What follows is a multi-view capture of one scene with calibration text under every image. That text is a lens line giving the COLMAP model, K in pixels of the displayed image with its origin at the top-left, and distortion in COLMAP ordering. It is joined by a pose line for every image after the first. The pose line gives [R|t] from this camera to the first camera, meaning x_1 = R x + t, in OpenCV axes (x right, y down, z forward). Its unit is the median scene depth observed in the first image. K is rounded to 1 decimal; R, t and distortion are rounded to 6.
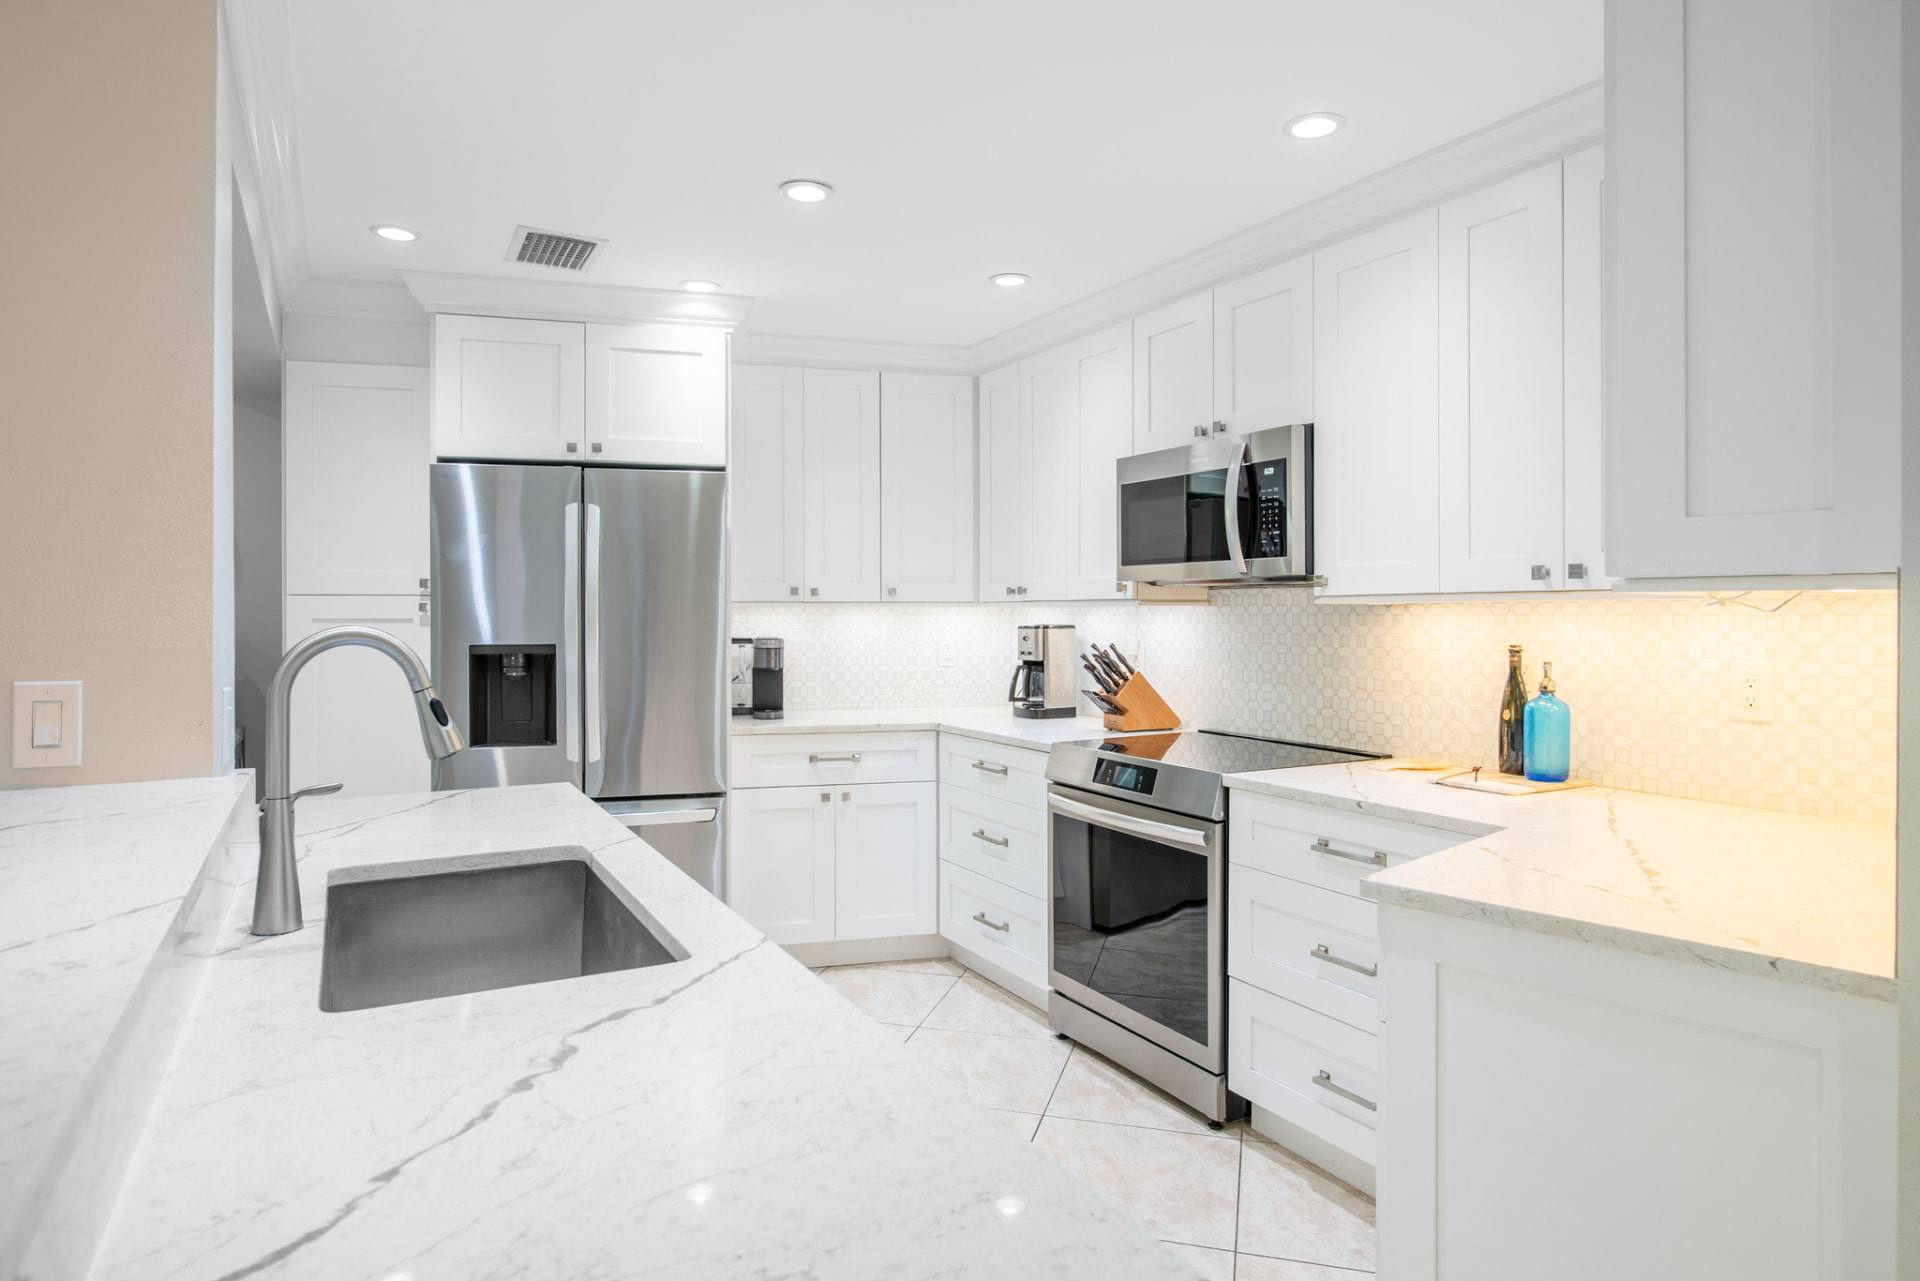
lens RADIAL K [[1104.9, 0, 948.3], [0, 1104.9, 611.5], [0, 0, 1]] dist [-0.000454, -0.000926]
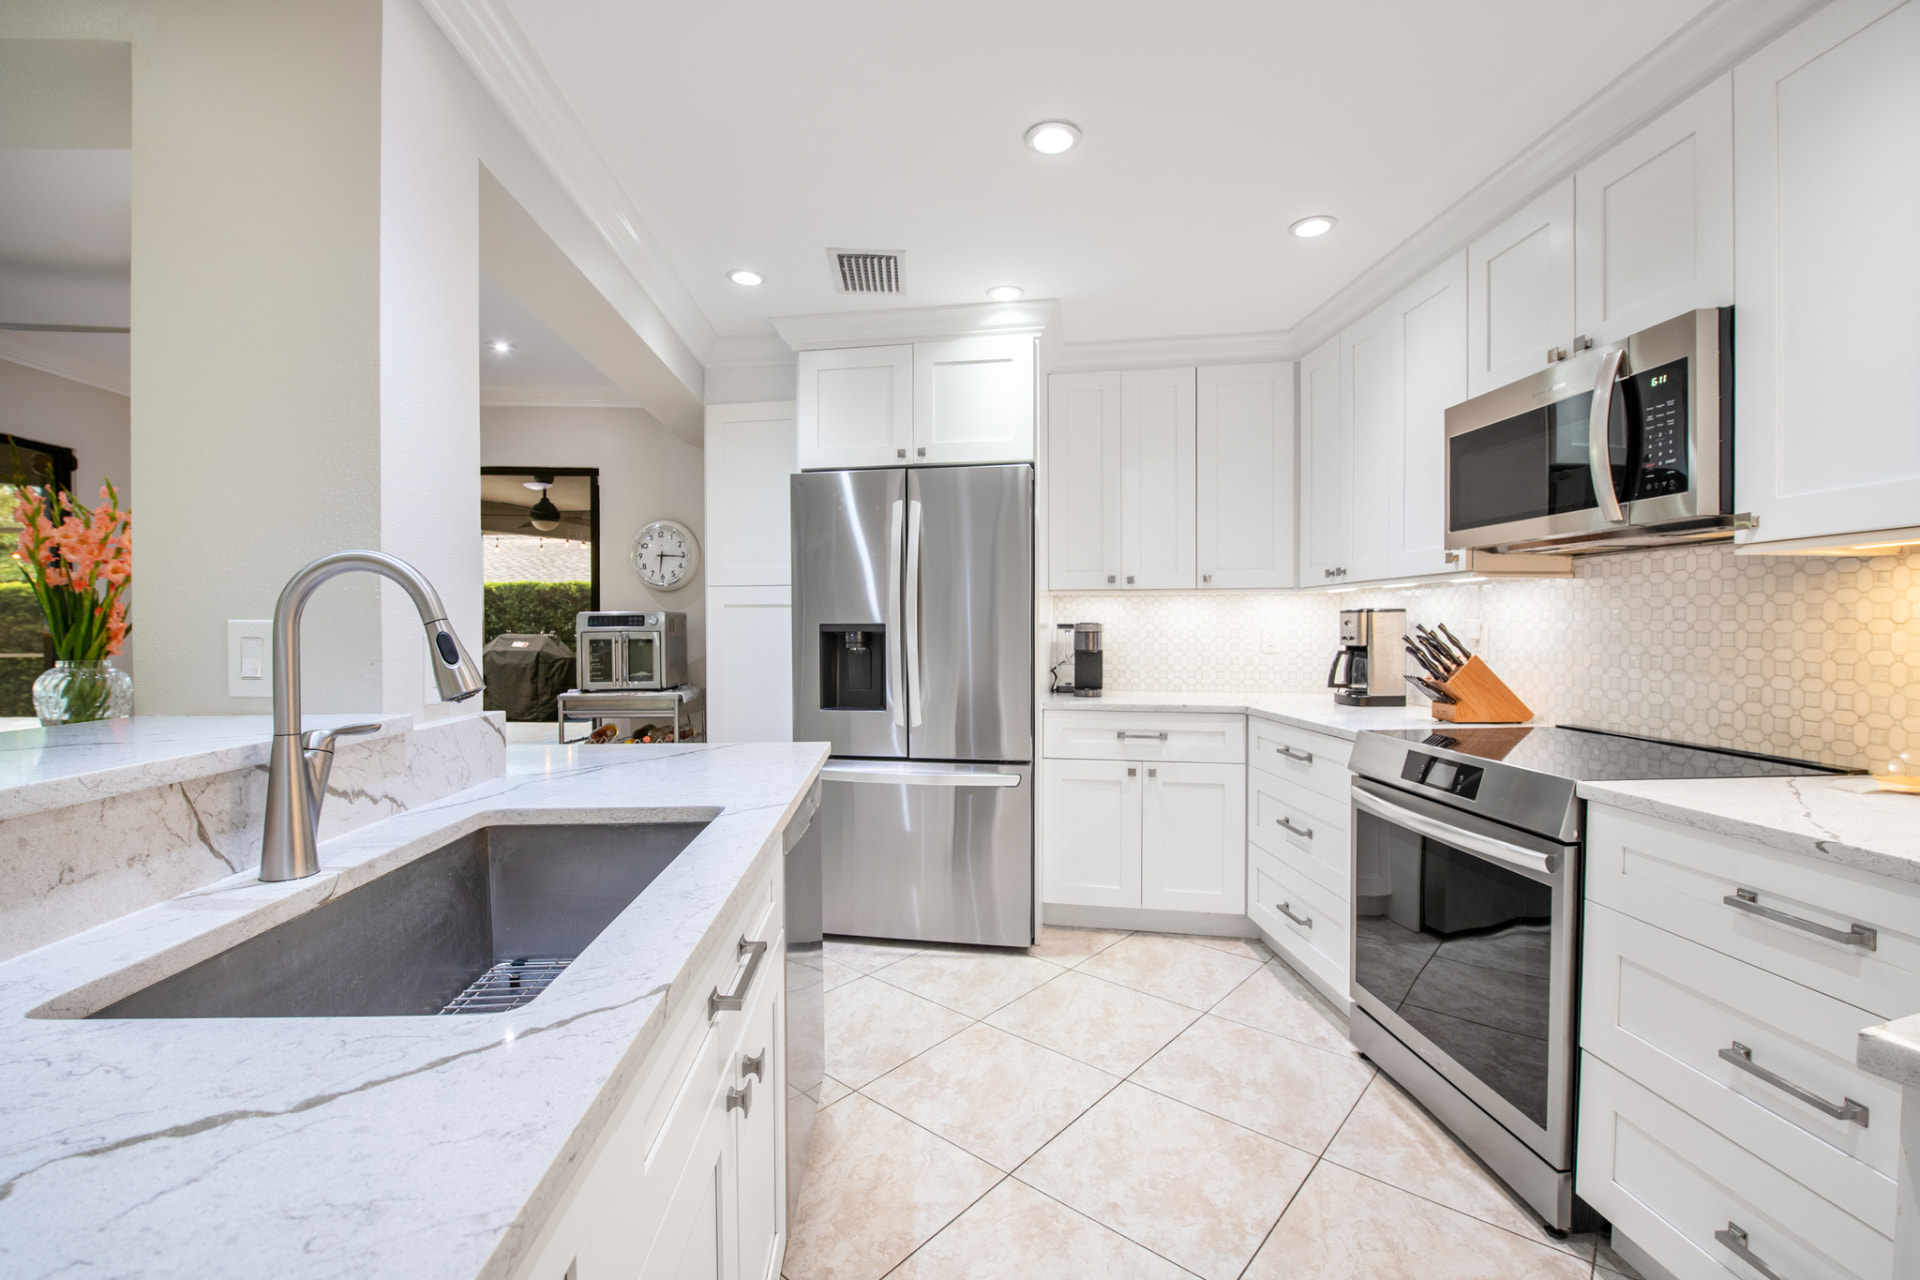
lens RADIAL K [[823.6, 0, 960.0], [0, 823.6, 640.0], [0, 0, 1]] dist [-0.011532, -0.004140]
pose [[0.906802, 0.006078, -0.421512, 0.086181], [0.001511, 0.999843, 0.017668, 0.034491], [0.421553, -0.016659, 0.906651, 0.272872]]
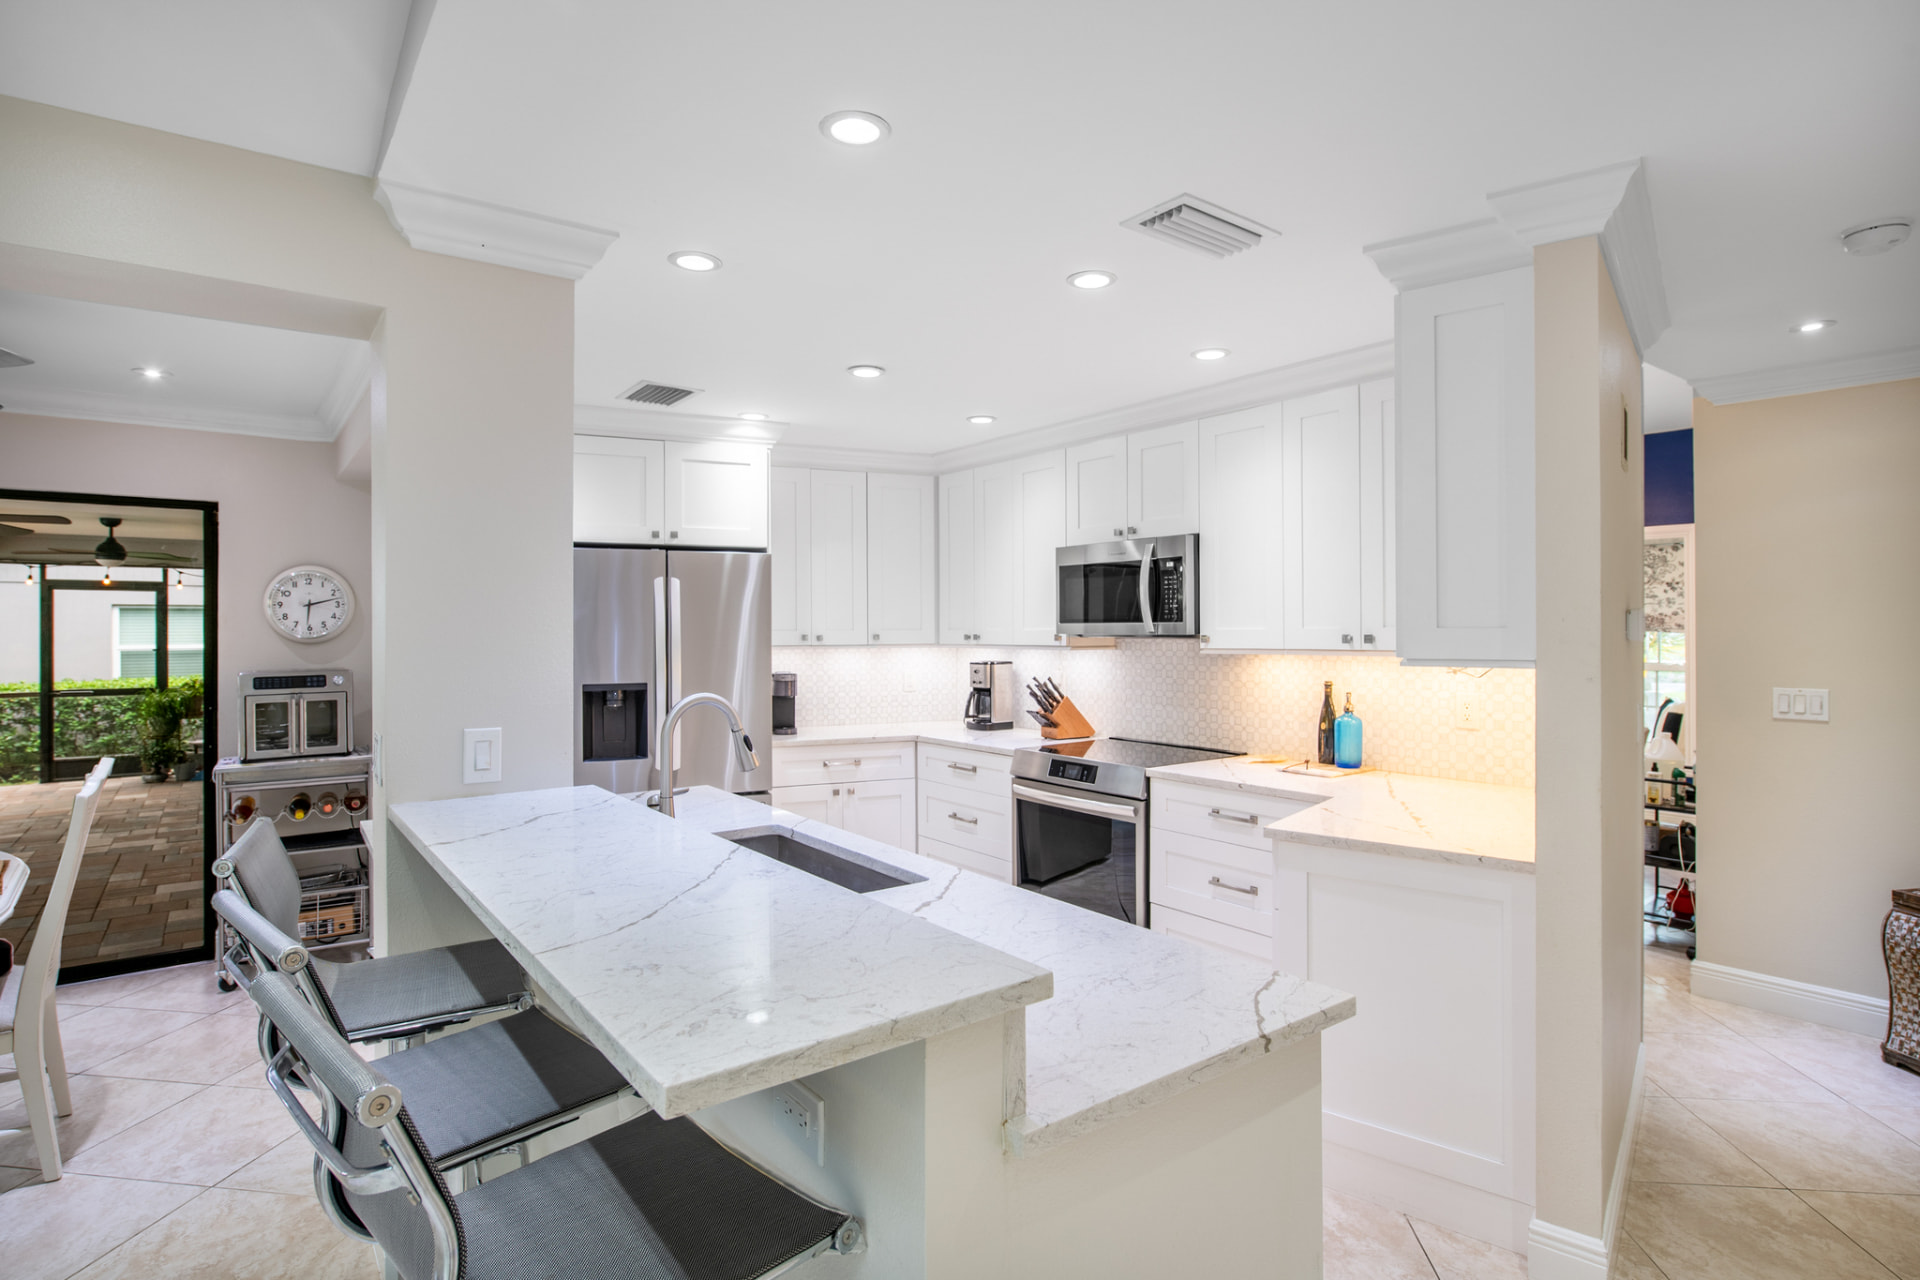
lens RADIAL K [[967.5, 0, 950.5], [0, 967.5, 626.4], [0, 0, 1]] dist [-0.002017, -0.000407]
pose [[0.989901, -0.002977, 0.141730, -0.171853], [0.003326, 0.999992, -0.002223, -0.037763], [-0.141722, 0.002672, 0.989903, -0.228627]]
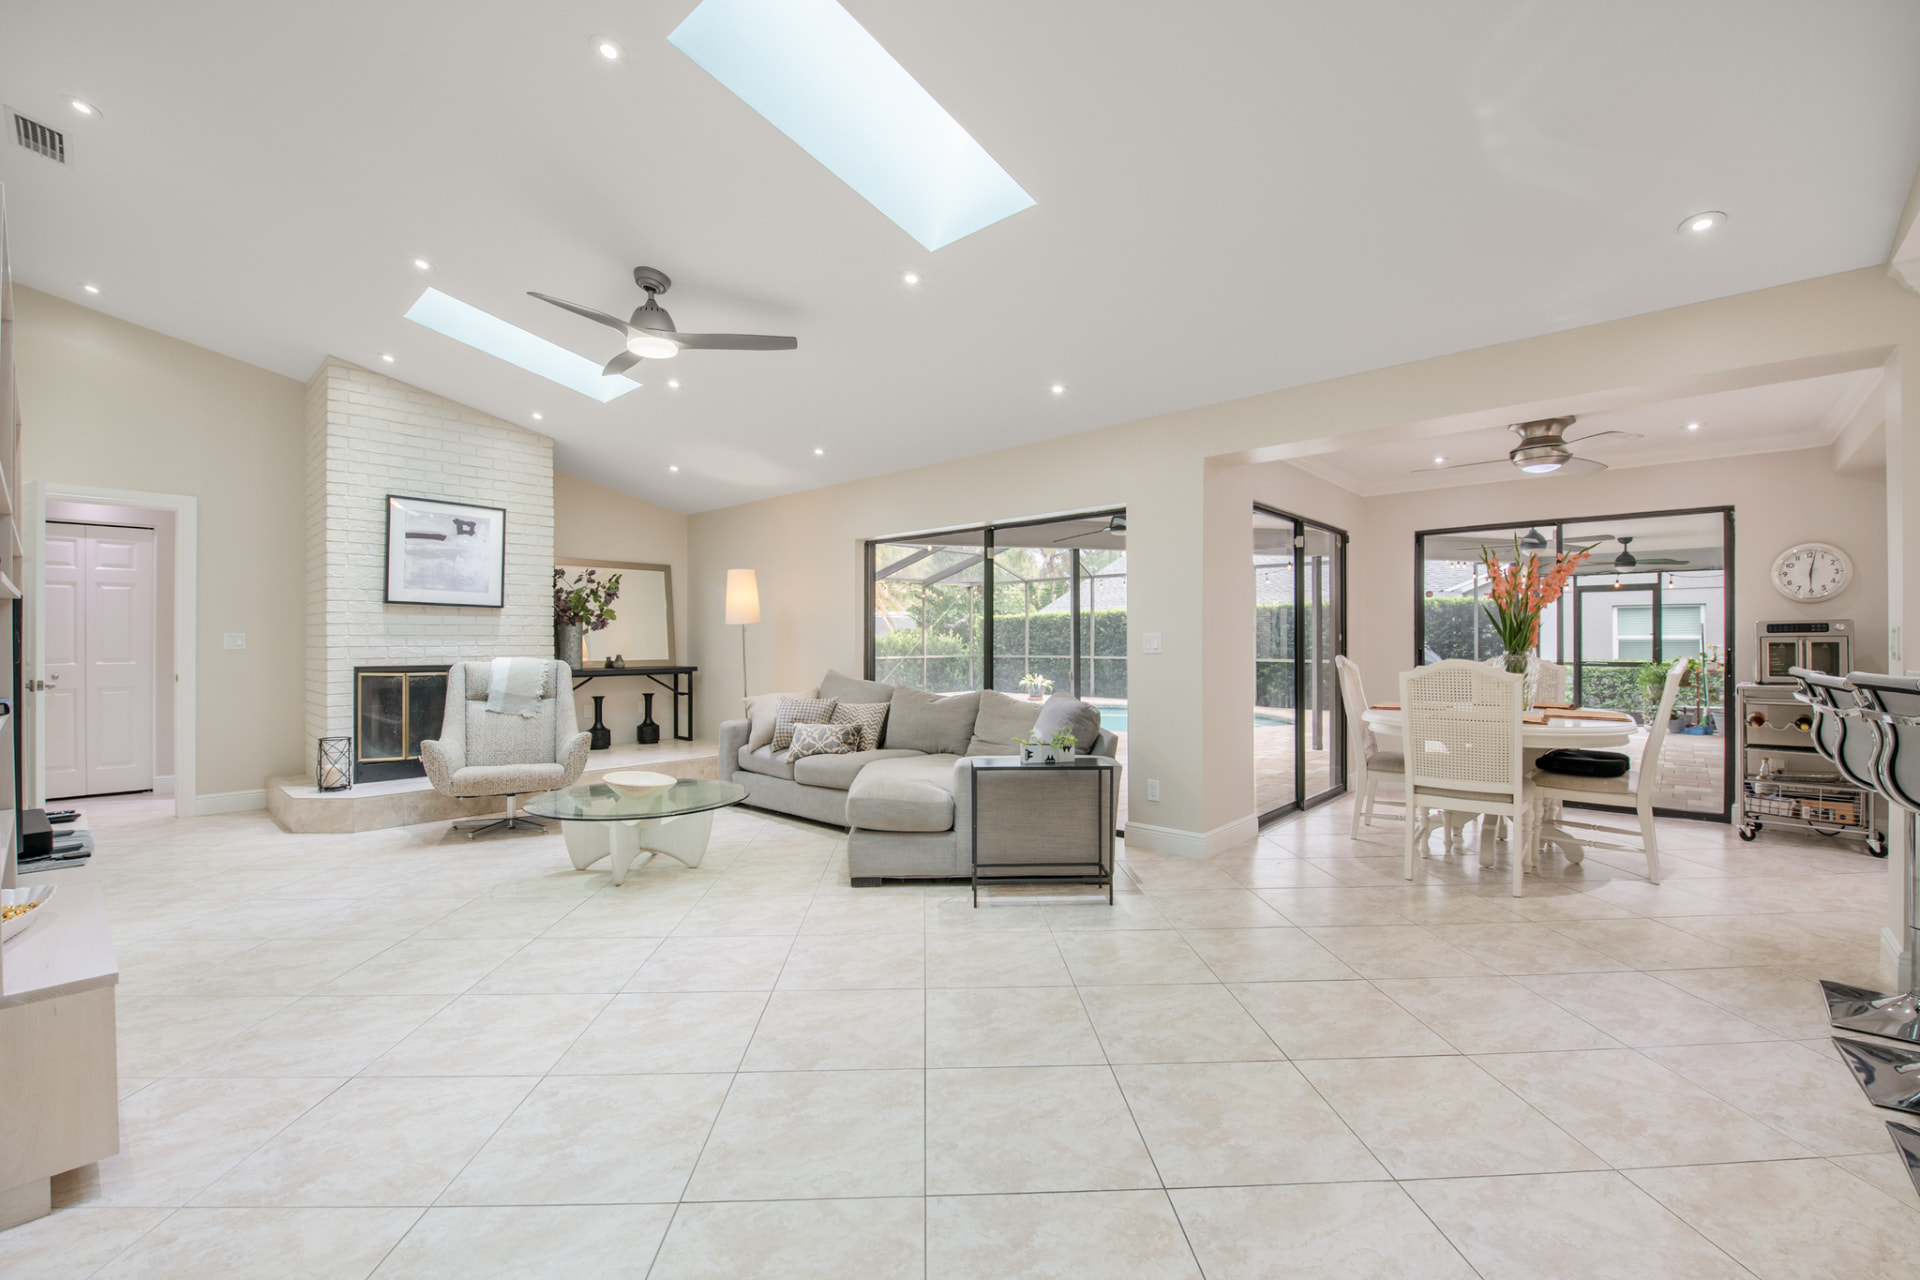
lens RADIAL K [[796.9, 0, 960.0], [0, 796.9, 640.0], [0, 0, 1]] dist [-0.022147, 0.000166]
pose [[0.318632, -0.002010, -0.947876, -0.016512], [0.002243, 0.999997, -0.001367, 0.047167], [0.947876, -0.001690, 0.318635, -0.695585]]
